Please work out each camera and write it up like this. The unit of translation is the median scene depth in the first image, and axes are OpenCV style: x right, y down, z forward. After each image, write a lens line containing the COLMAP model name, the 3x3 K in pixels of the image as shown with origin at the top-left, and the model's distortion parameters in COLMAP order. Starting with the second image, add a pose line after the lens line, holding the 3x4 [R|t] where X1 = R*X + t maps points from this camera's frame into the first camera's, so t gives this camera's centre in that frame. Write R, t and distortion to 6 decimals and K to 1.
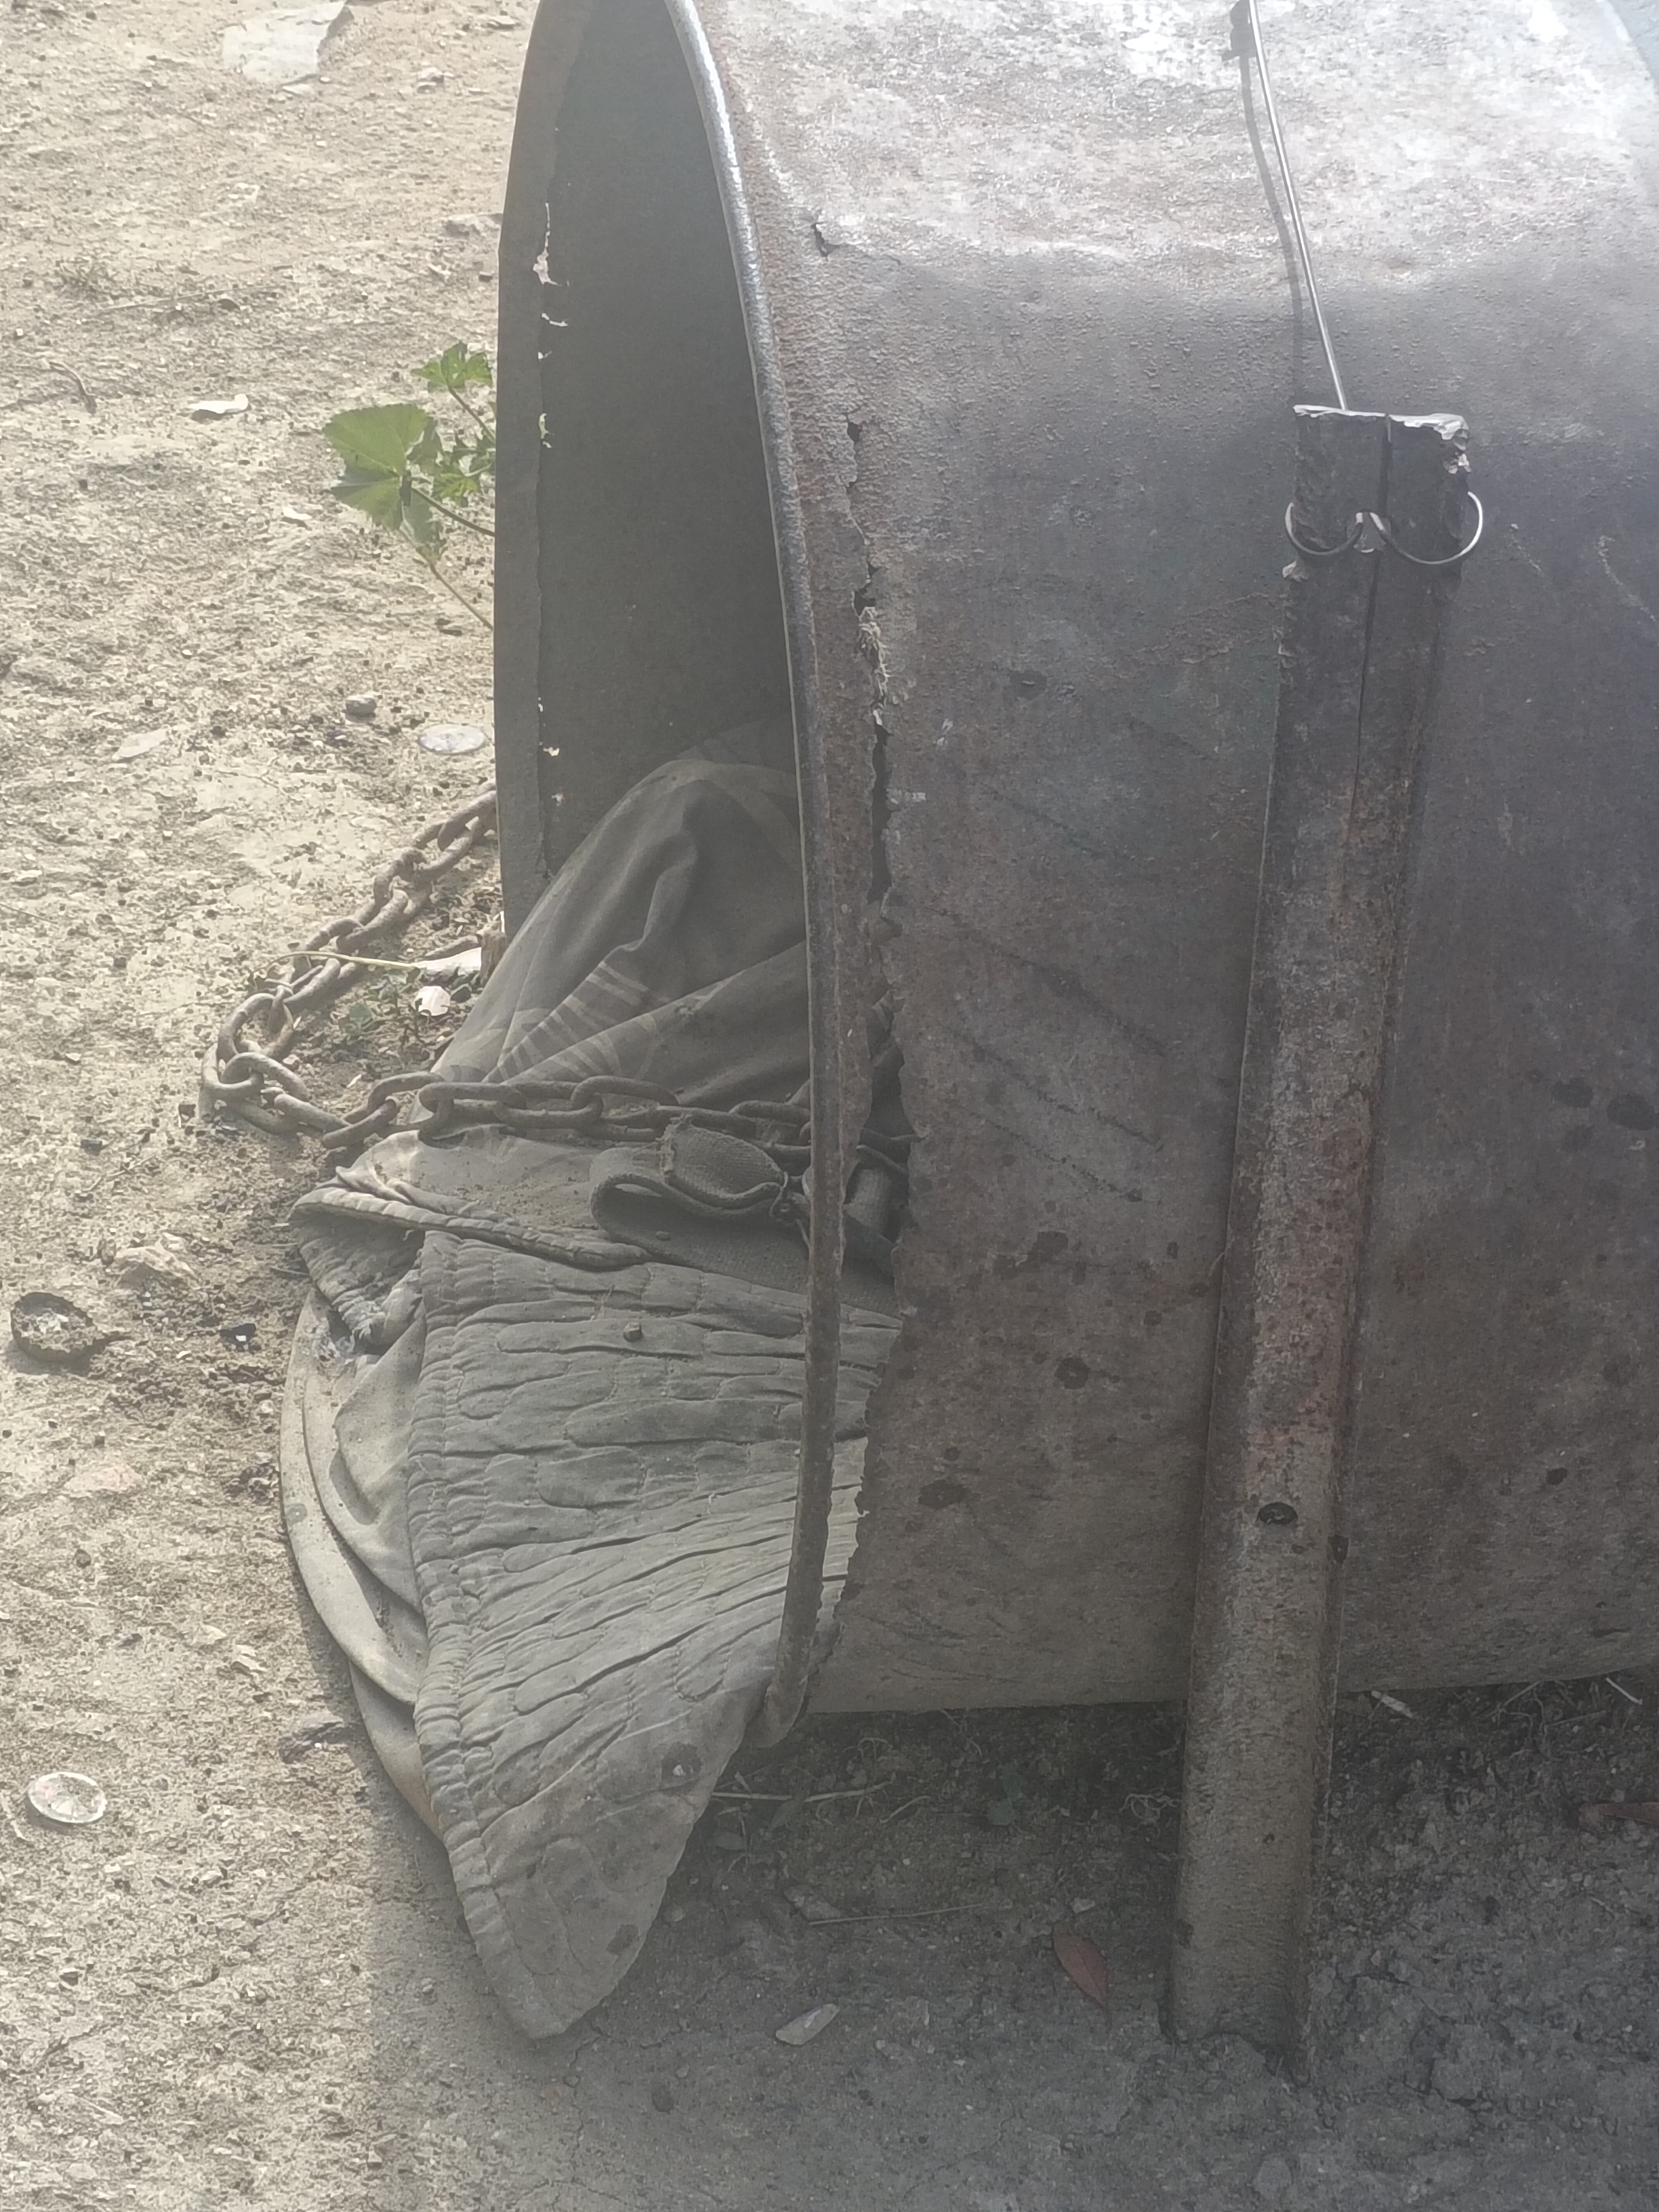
lens RADIAL K [[6402.8, 0, 829.3], [0, 6402.8, 1105.3], [0, 0, 1]] dist [-0.030336, 0.000000]
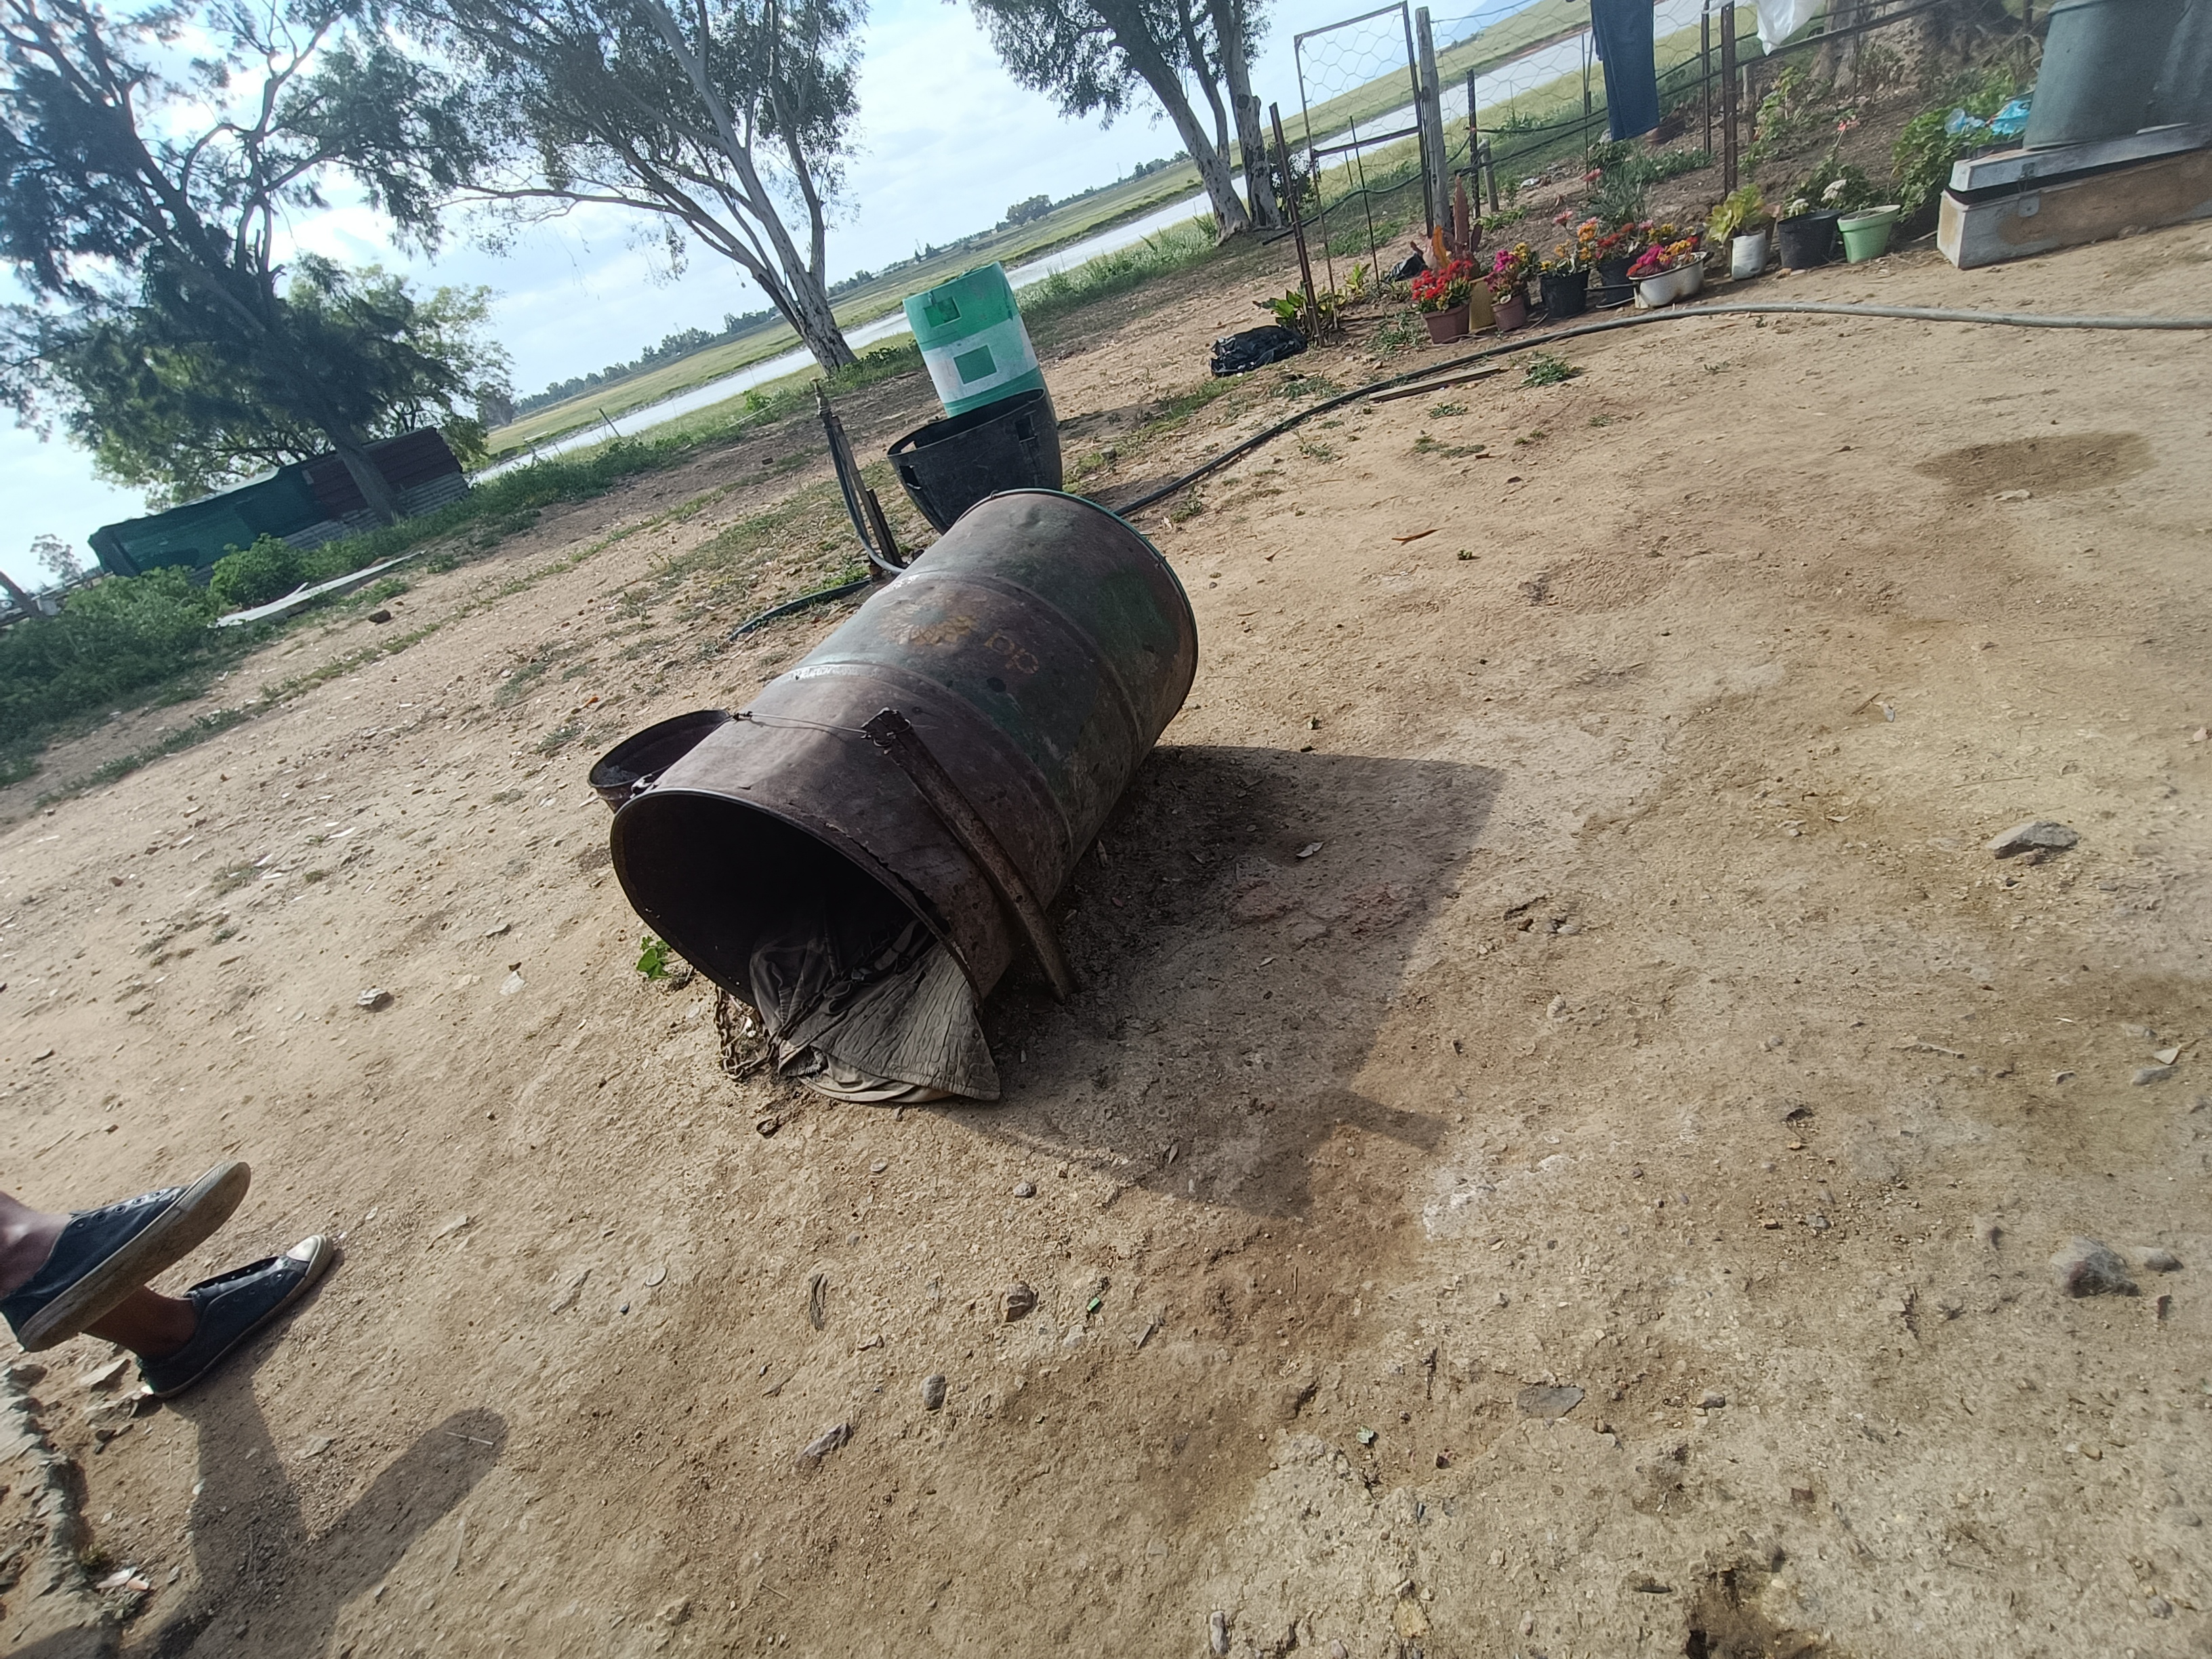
lens RADIAL K [[1019.8, 0, 1111.0], [0, 1019.8, 832.5], [0, 0, 1]] dist [0.000051, -0.000014]
pose [[0.544667, -0.681836, 0.488301, -0.201558], [0.736867, 0.667099, 0.109574, -0.002915], [-0.400456, 0.300131, 0.865769, 0.239378]]
